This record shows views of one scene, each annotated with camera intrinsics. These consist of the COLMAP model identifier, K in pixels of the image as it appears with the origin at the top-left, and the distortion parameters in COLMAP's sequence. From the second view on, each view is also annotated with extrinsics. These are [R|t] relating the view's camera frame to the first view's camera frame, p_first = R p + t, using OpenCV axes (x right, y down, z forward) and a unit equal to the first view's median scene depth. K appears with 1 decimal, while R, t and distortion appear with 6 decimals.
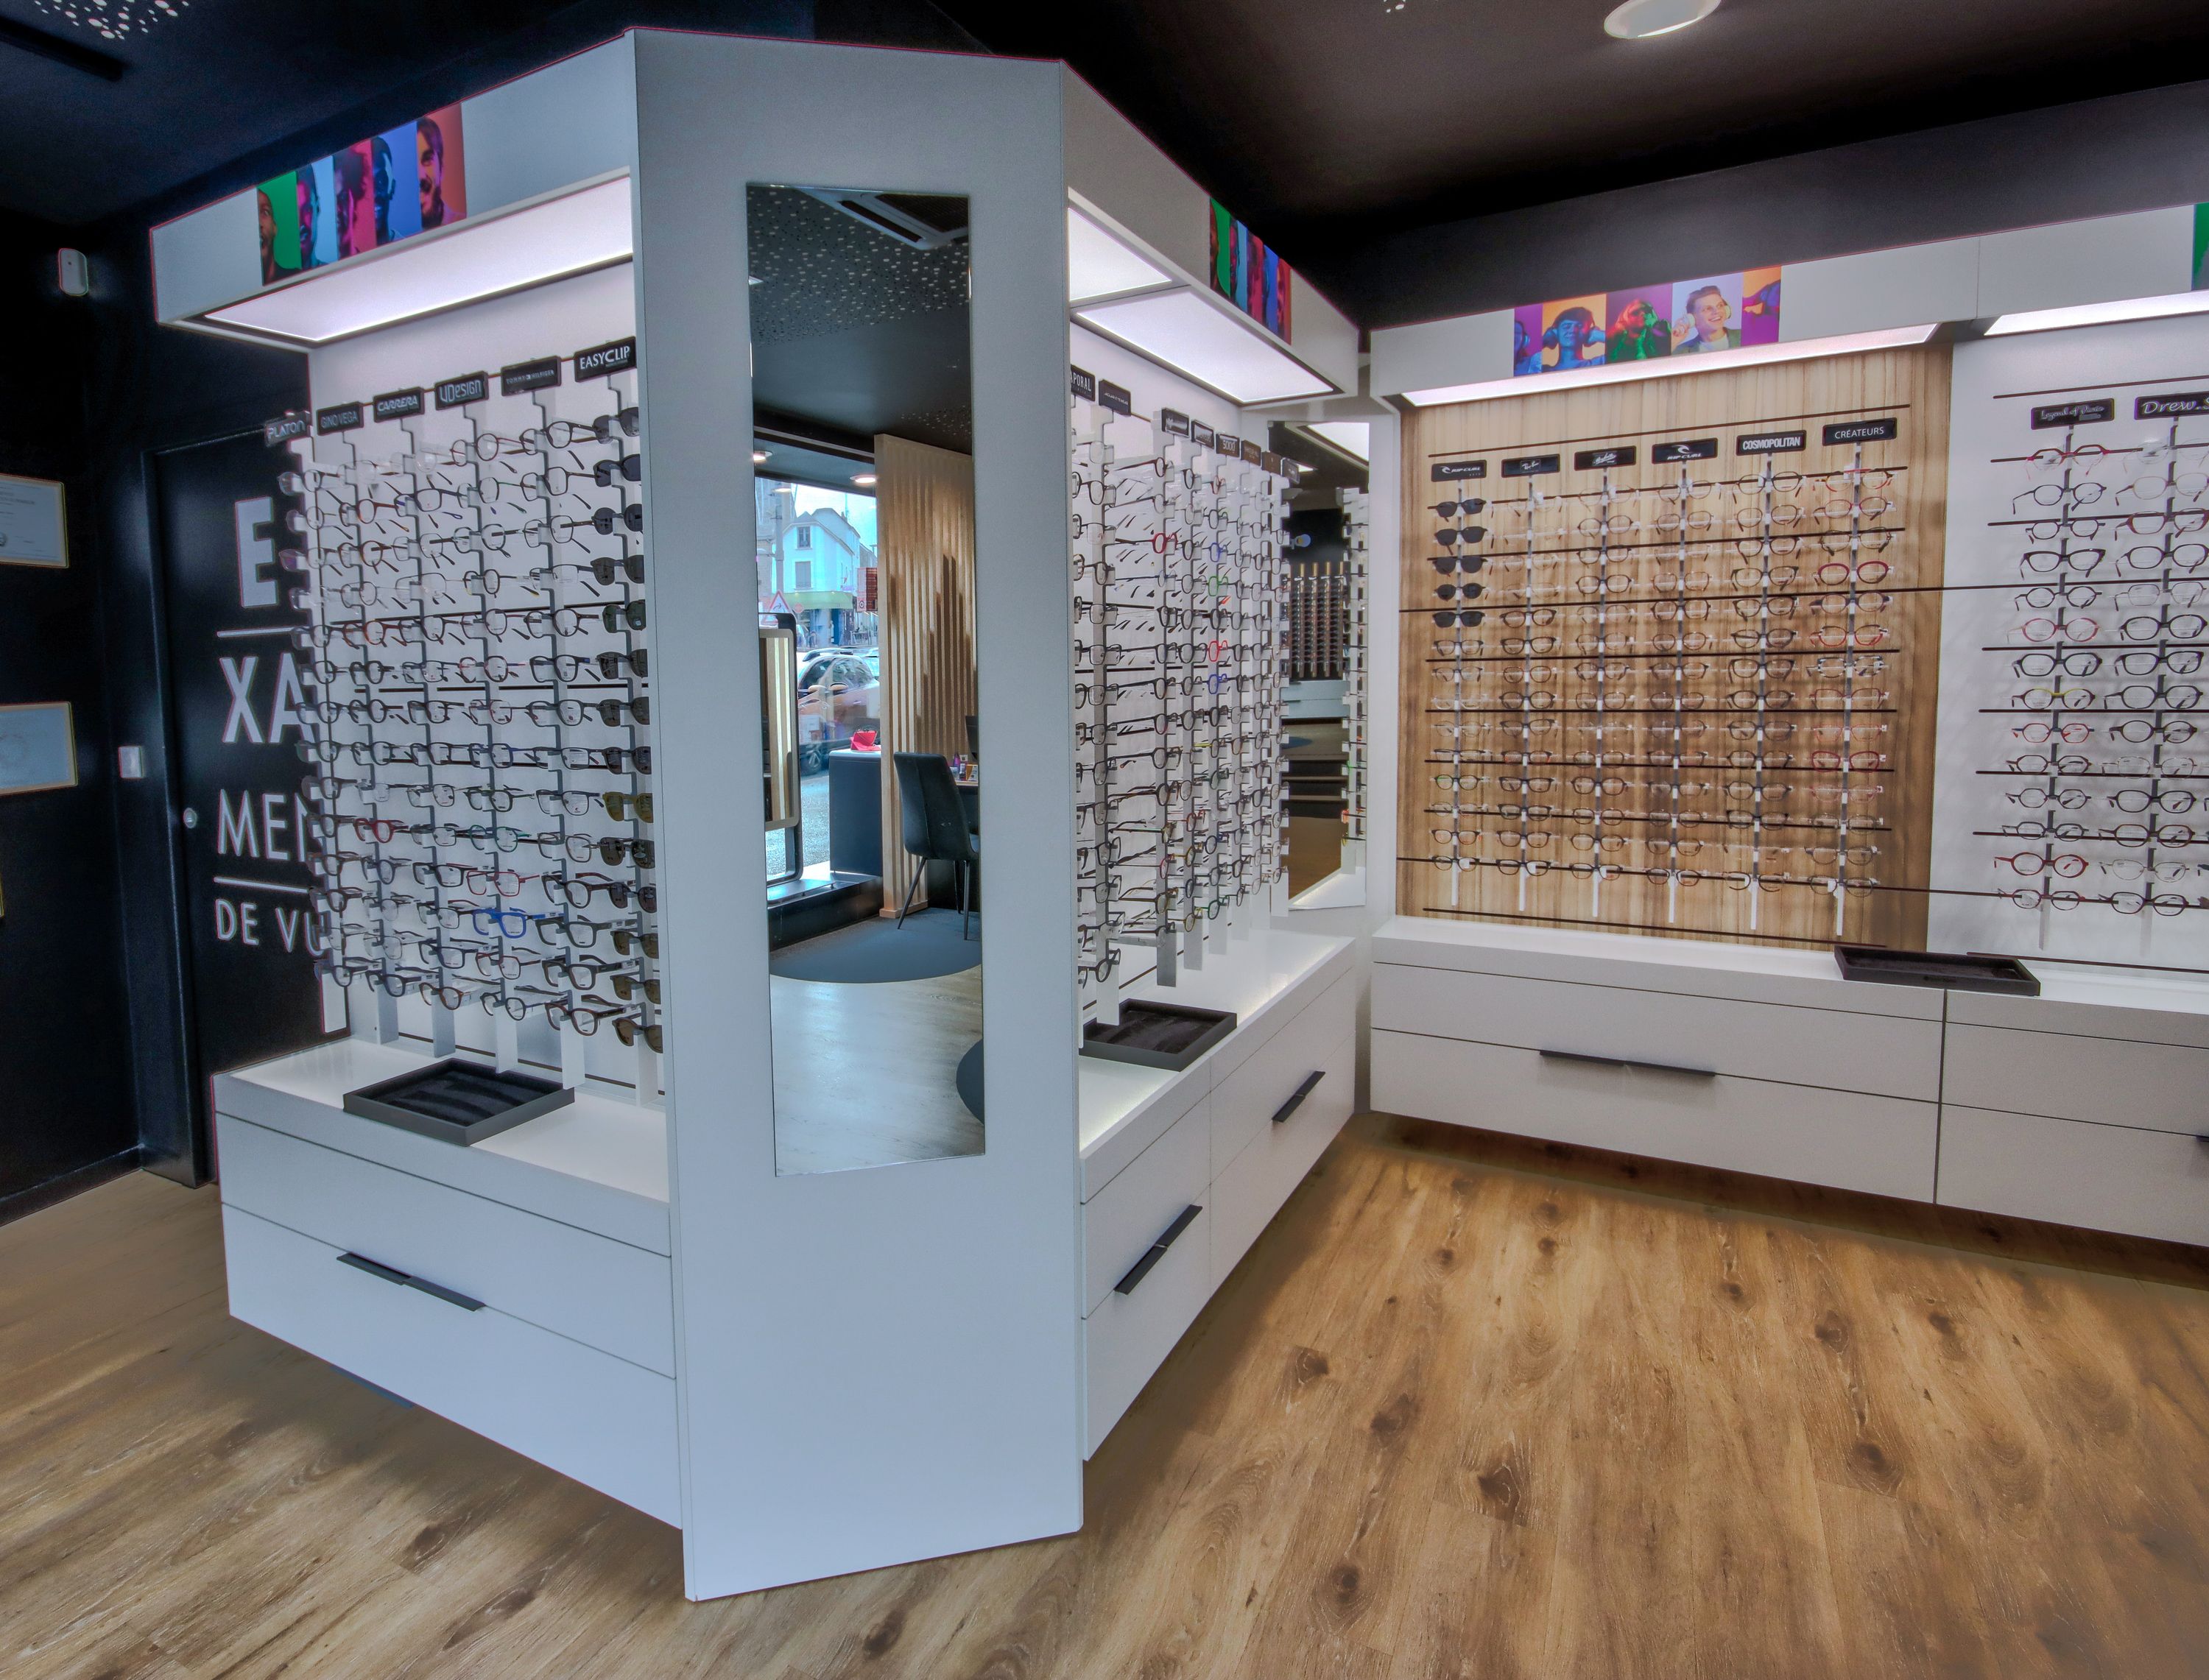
lens RADIAL K [[1258.3, 0, 858.1], [0, 1258.3, 769.5], [0, 0, 1]] dist [0.000659, -0.007256]
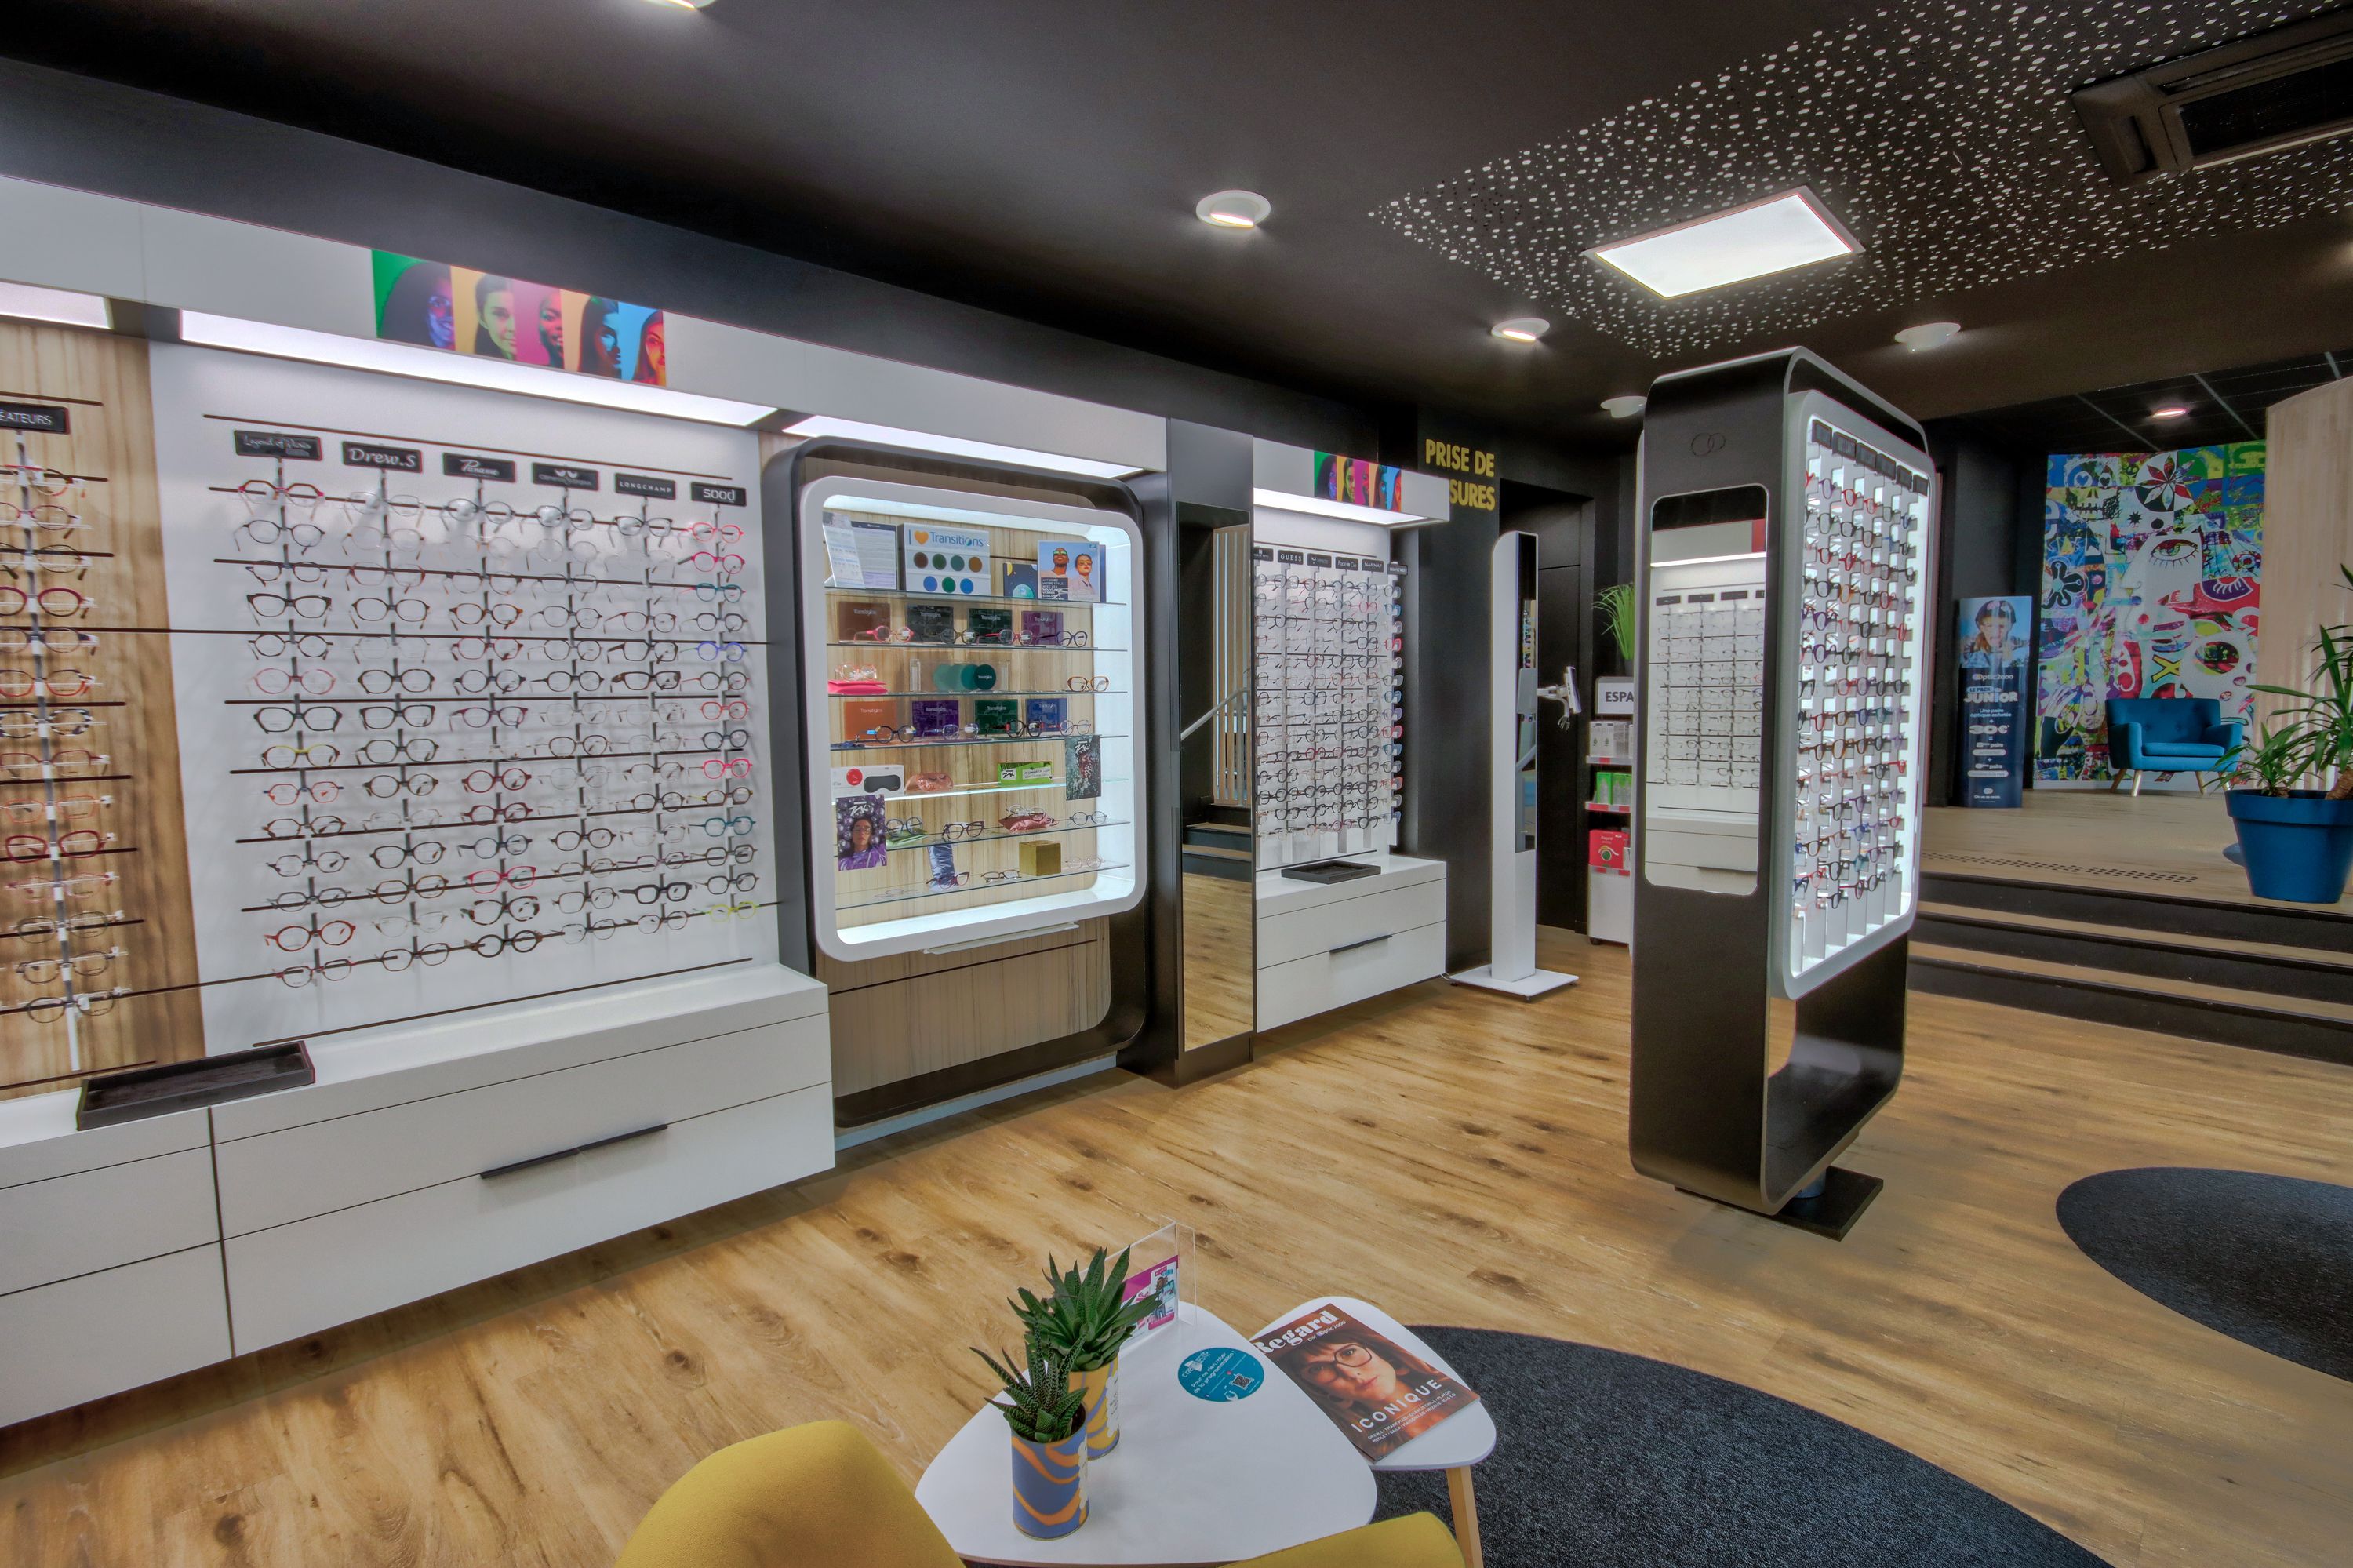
lens RADIAL K [[1084.6, 0, 1193.2], [0, 1084.6, 780.1], [0, 0, 1]] dist [0.003322, -0.009507]
pose [[0.226749, -0.054553, 0.972424, 0.358553], [0.085554, 0.995686, 0.035909, -0.012512], [-0.970188, 0.075052, 0.230438, 0.195710]]
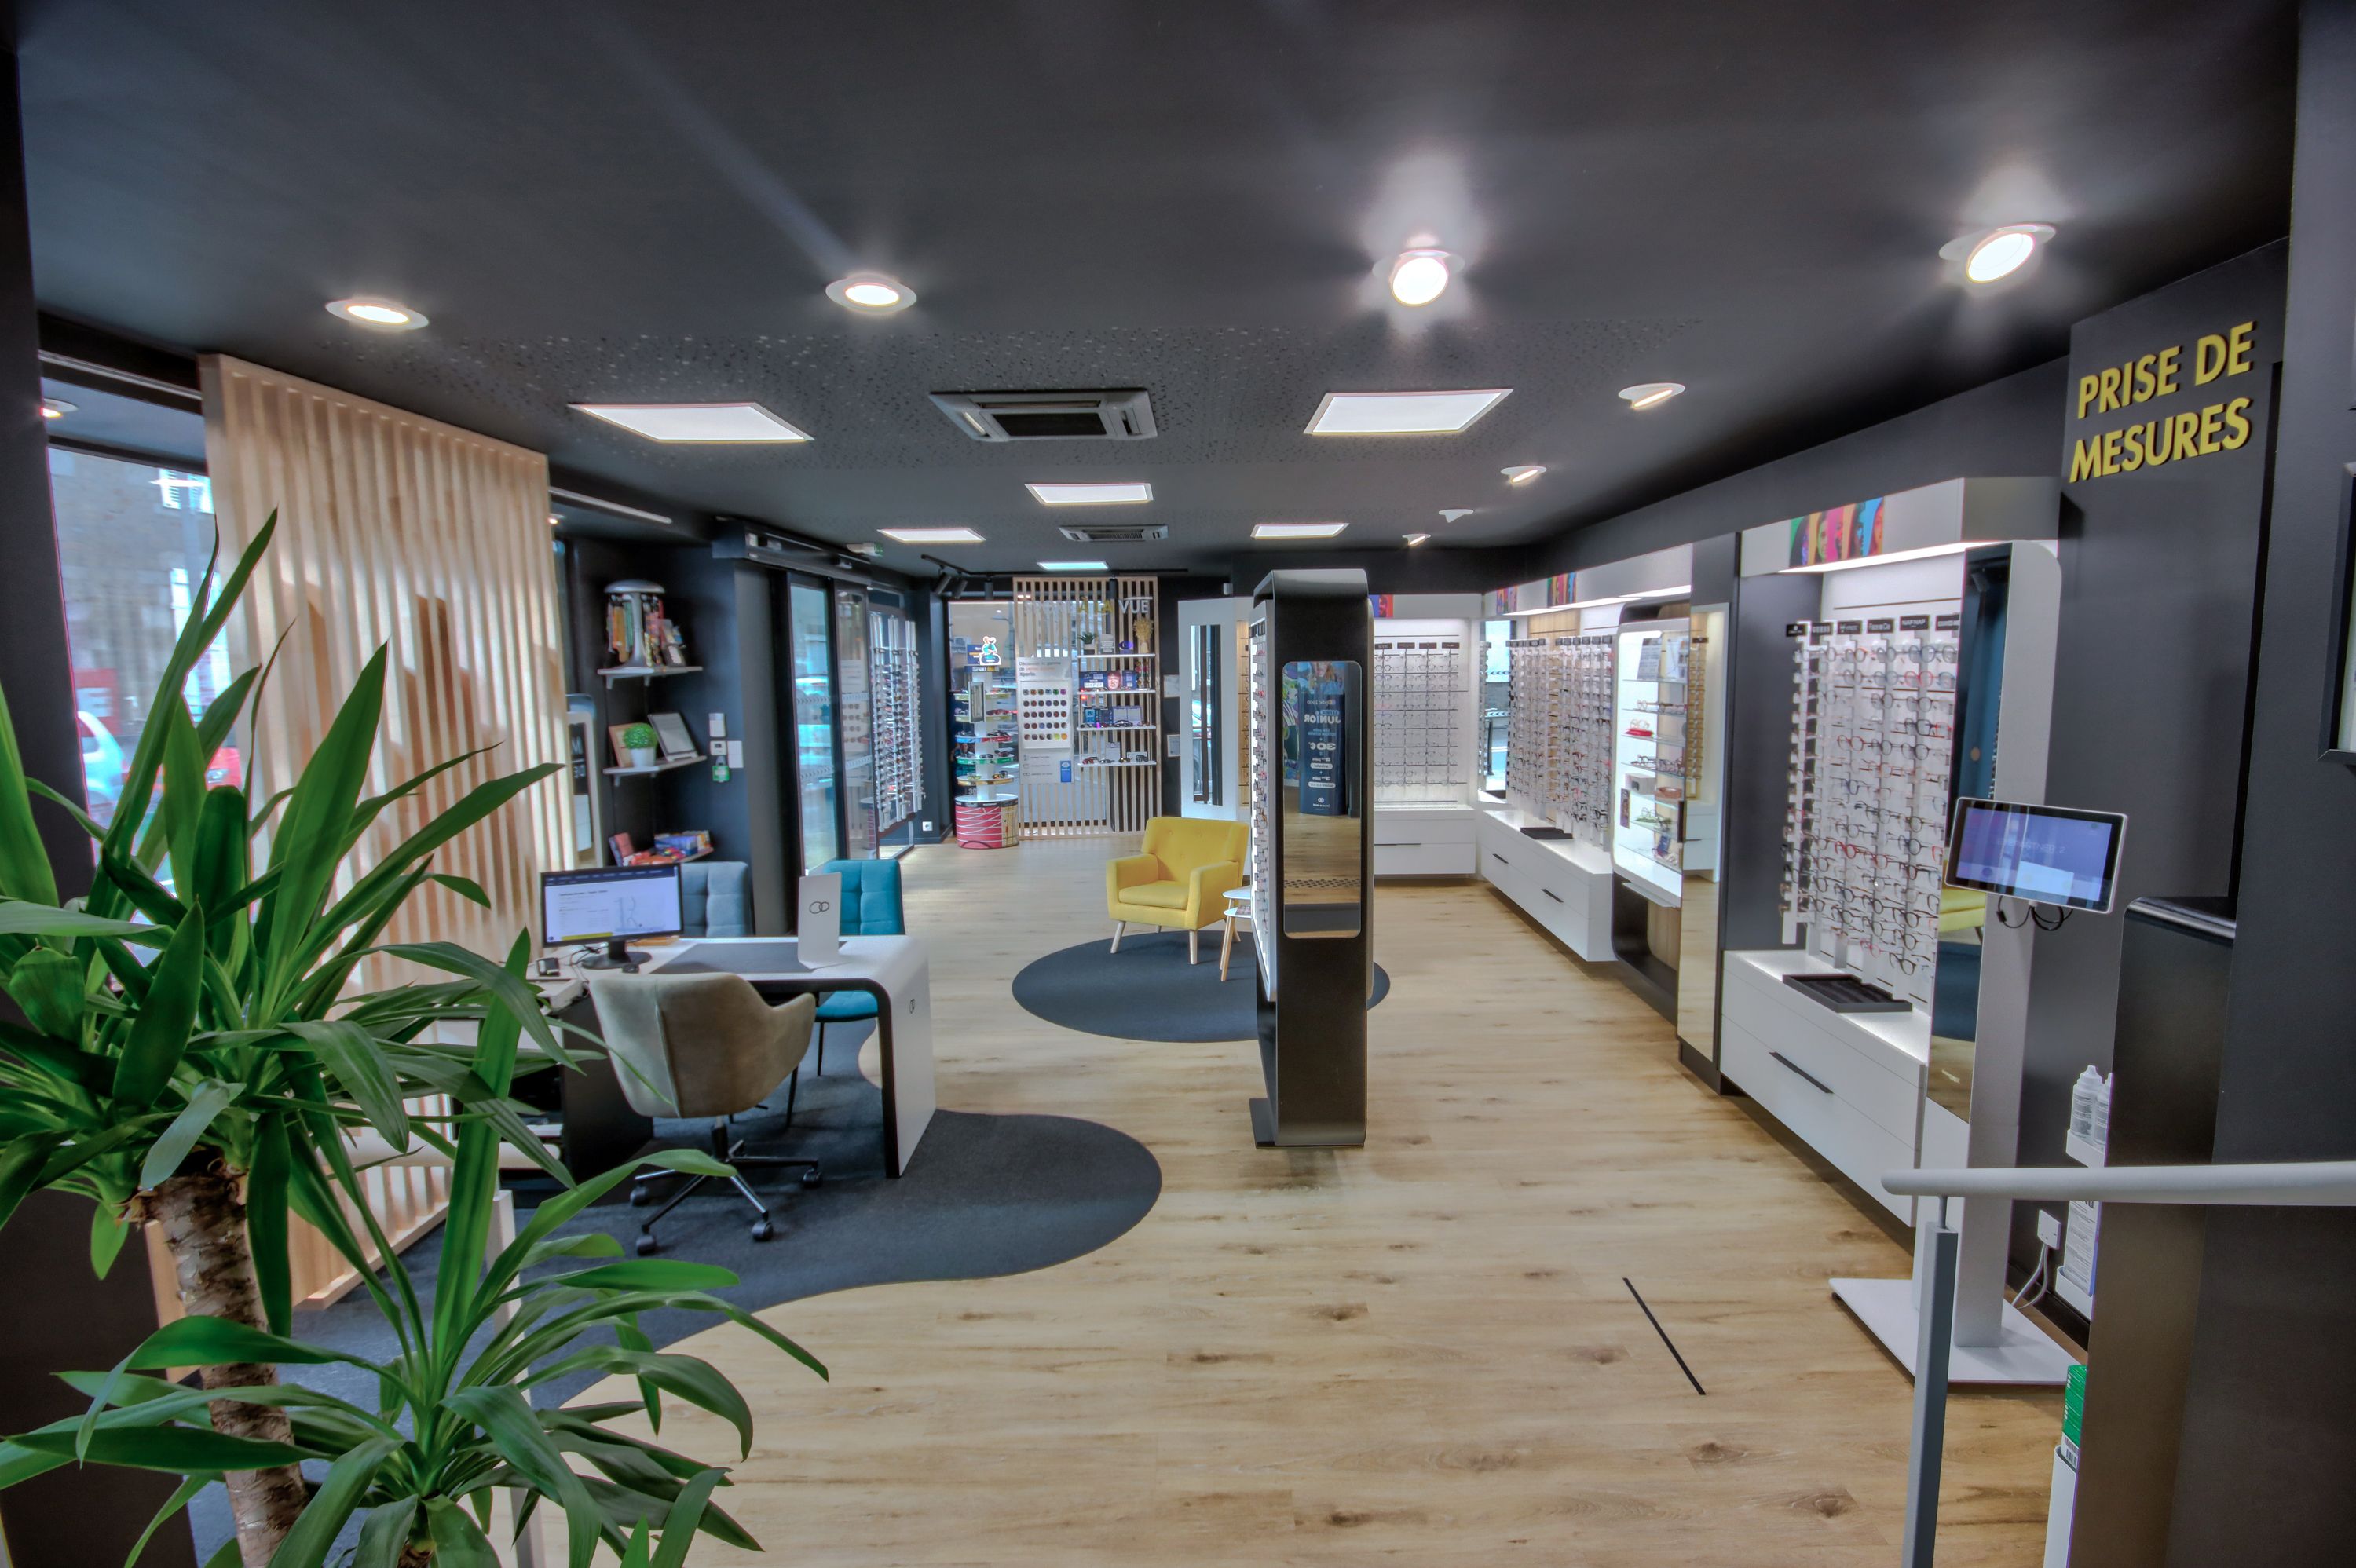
lens RADIAL K [[1085.9, 0, 1191.9], [0, 1085.9, 783.6], [0, 0, 1]] dist [0.003322, -0.009507]
pose [[0.539391, 0.112885, -0.834455, 2.812435], [-0.065452, 0.993596, 0.092105, -0.142902], [0.839508, 0.004936, 0.543325, -1.147282]]
